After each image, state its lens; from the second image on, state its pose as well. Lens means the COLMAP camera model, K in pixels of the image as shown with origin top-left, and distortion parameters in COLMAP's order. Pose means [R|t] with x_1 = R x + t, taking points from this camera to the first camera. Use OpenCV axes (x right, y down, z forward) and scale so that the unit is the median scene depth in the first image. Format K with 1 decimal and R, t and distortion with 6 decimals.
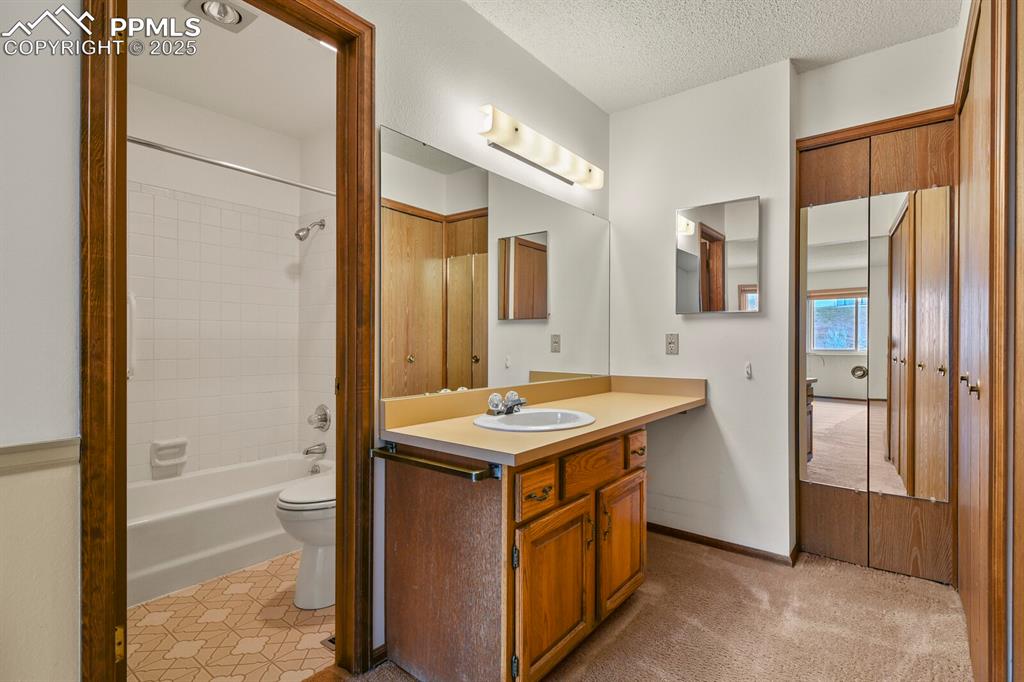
lens RADIAL K [[491.2, 0, 513.9], [0, 491.2, 345.3], [0, 0, 1]] dist [-0.003353, -0.003953]
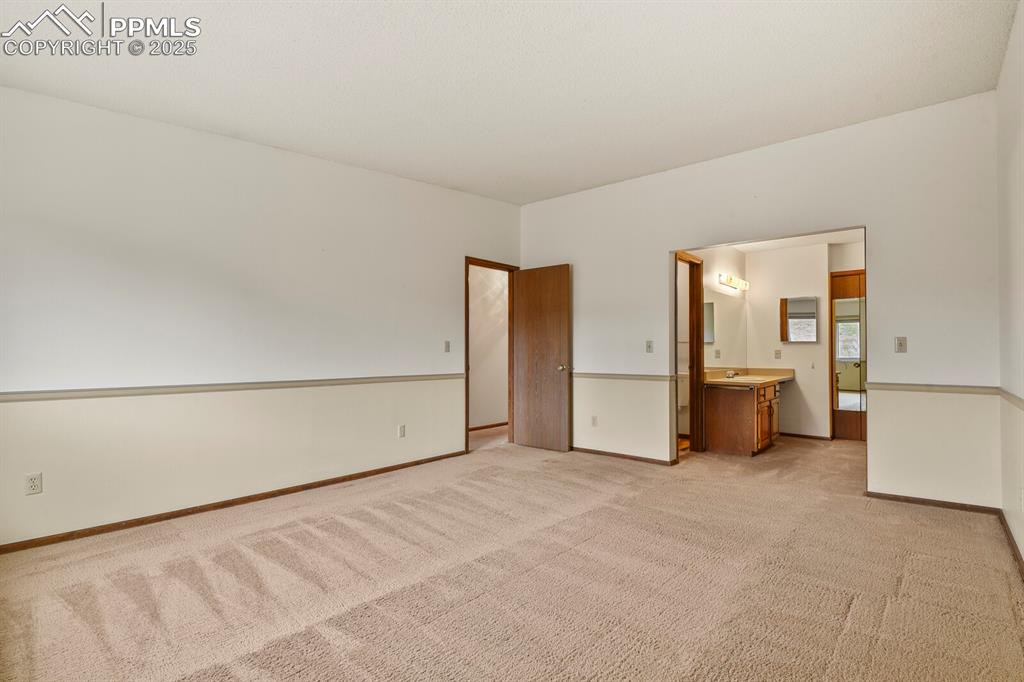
lens RADIAL K [[491.2, 0, 515.4], [0, 491.2, 340.2], [0, 0, 1]] dist [-0.003353, -0.003953]
pose [[0.999321, 0.001769, -0.036815, -0.936282], [-0.002736, 0.999653, -0.026210, -0.005767], [0.036756, 0.026293, 0.998978, -1.547849]]
